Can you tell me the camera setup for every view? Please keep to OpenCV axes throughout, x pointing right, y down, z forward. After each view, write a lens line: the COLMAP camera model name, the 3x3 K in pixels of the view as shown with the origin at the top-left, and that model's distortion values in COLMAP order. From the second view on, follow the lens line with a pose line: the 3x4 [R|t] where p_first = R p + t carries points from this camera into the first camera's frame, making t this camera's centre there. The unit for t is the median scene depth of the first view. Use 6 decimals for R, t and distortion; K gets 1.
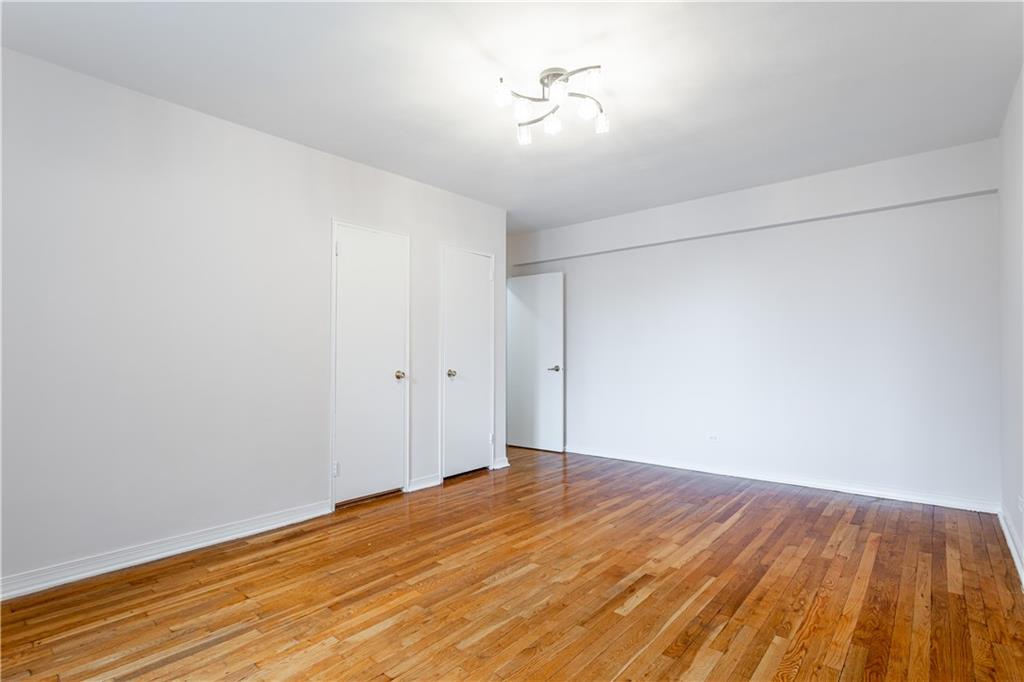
lens RADIAL K [[497.3, 0, 514.5], [0, 497.3, 351.9], [0, 0, 1]] dist [-0.001510, 0.003789]
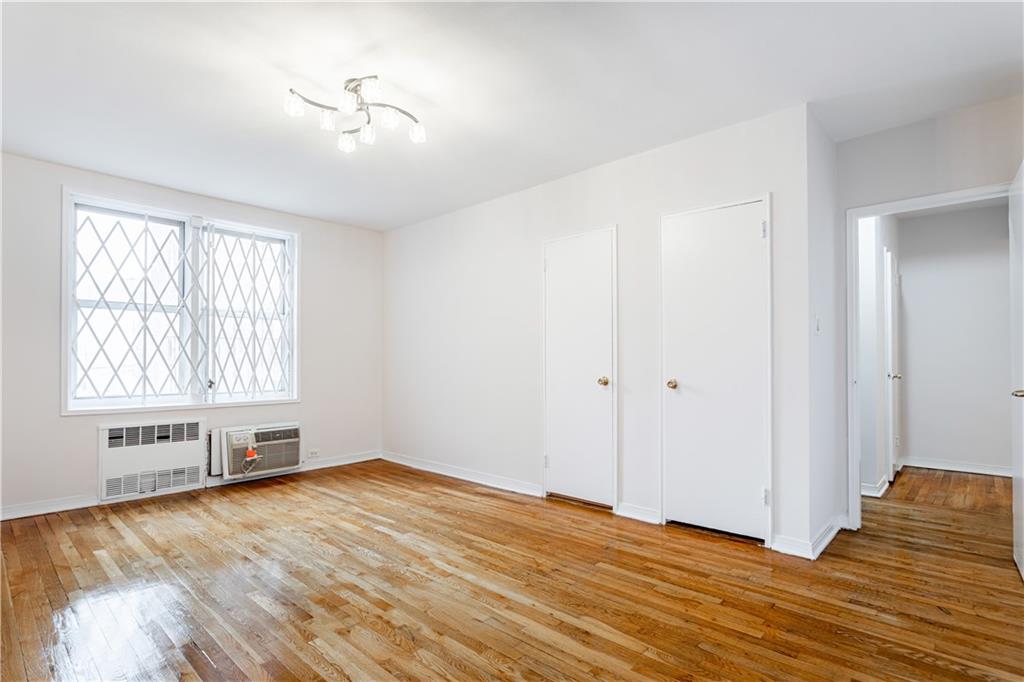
lens RADIAL K [[517.8, 0, 516.7], [0, 517.8, 335.7], [0, 0, 1]] dist [-0.006890, -0.000302]
pose [[-0.044255, -0.043619, -0.998068, 0.953548], [0.008456, 0.998994, -0.044035, 0.009734], [0.998985, -0.010388, -0.043841, 1.158772]]
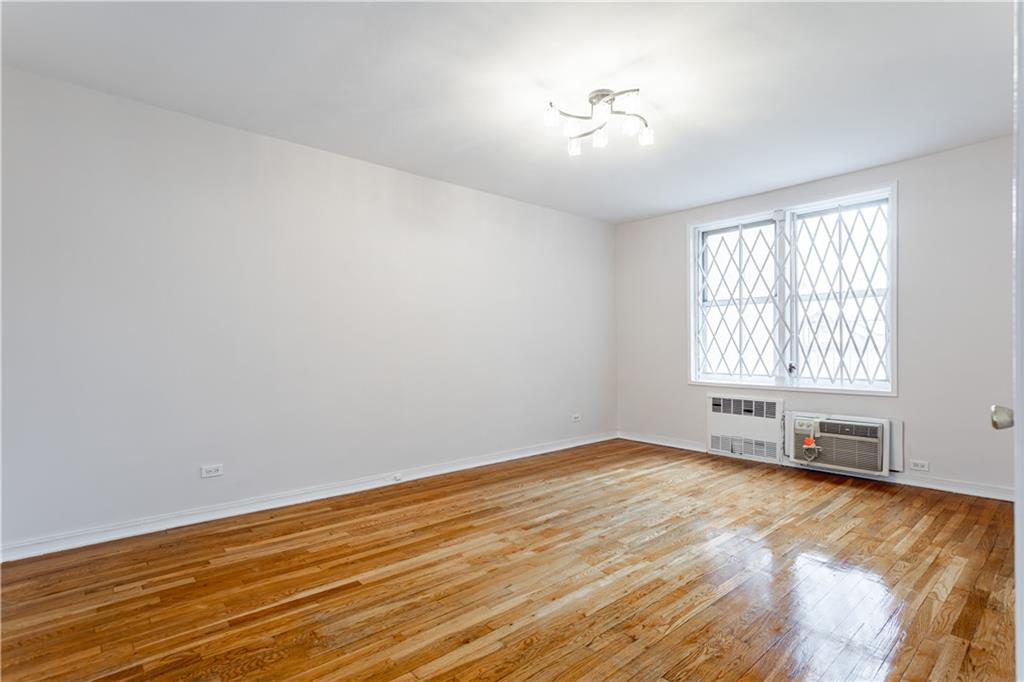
lens RADIAL K [[497.3, 0, 510.5], [0, 497.3, 345.8], [0, 0, 1]] dist [-0.001510, 0.003789]
pose [[-0.987549, 0.009764, 0.157008, 0.093409], [0.007993, 0.999897, -0.011905, 0.020115], [-0.157108, -0.010502, -0.987526, 1.814501]]
